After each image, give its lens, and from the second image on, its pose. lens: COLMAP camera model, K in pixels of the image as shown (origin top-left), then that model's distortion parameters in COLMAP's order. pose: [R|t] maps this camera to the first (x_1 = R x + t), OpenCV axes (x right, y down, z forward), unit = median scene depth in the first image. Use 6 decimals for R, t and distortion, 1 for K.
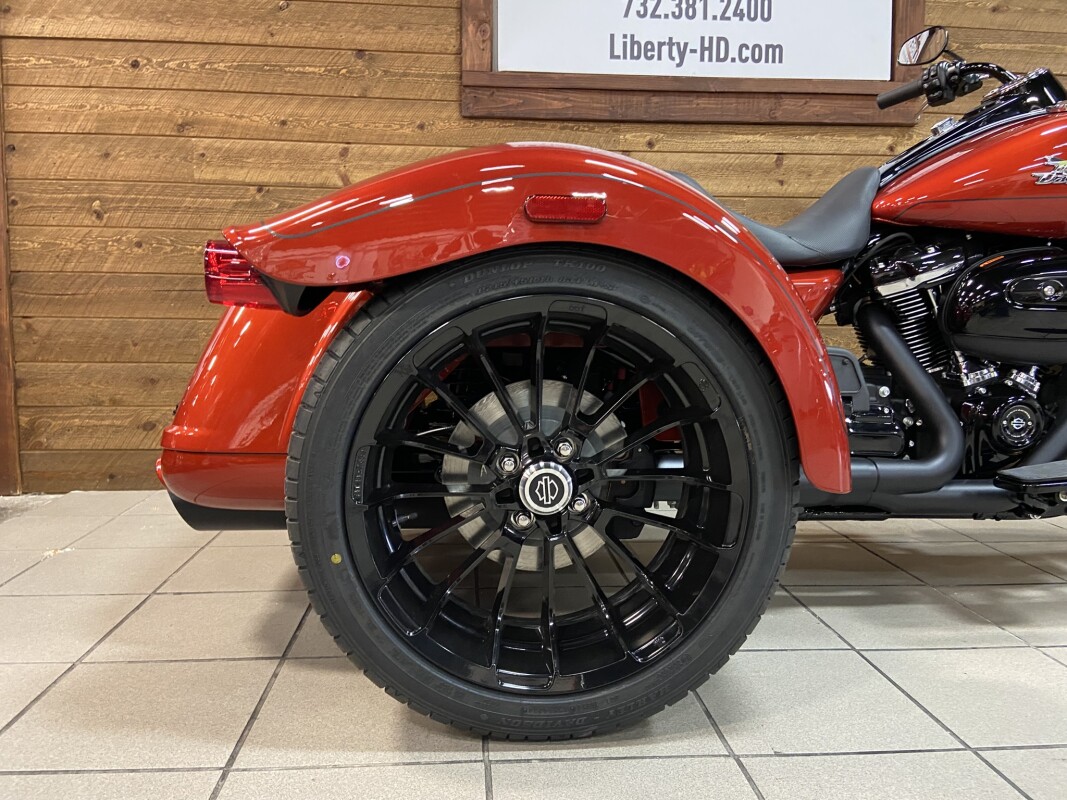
lens RADIAL K [[787.2, 0, 527.9], [0, 787.2, 394.4], [0, 0, 1]] dist [0.095262, -0.105958]
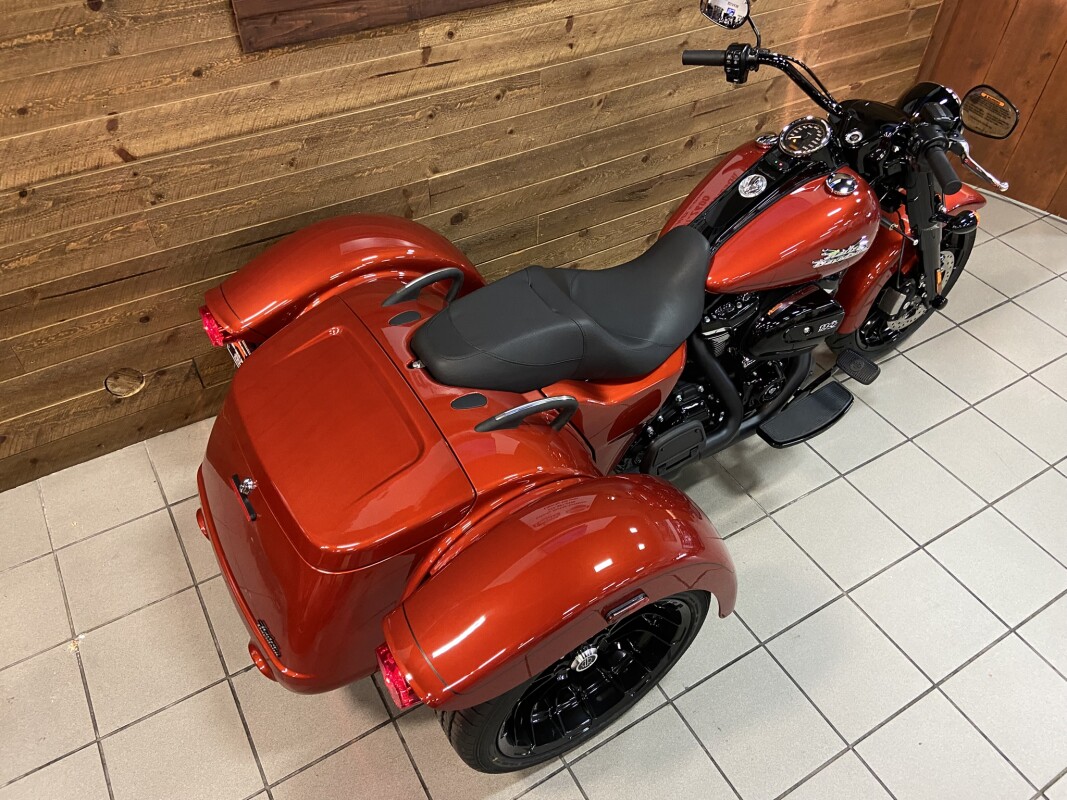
lens RADIAL K [[787.2, 0, 527.9], [0, 787.2, 394.4], [0, 0, 1]] dist [0.095262, -0.105958]
pose [[0.898663, -0.307137, 0.313164, -0.187788], [0.040754, 0.769319, 0.637564, -0.593356], [-0.436742, -0.560193, 0.703876, 0.073019]]
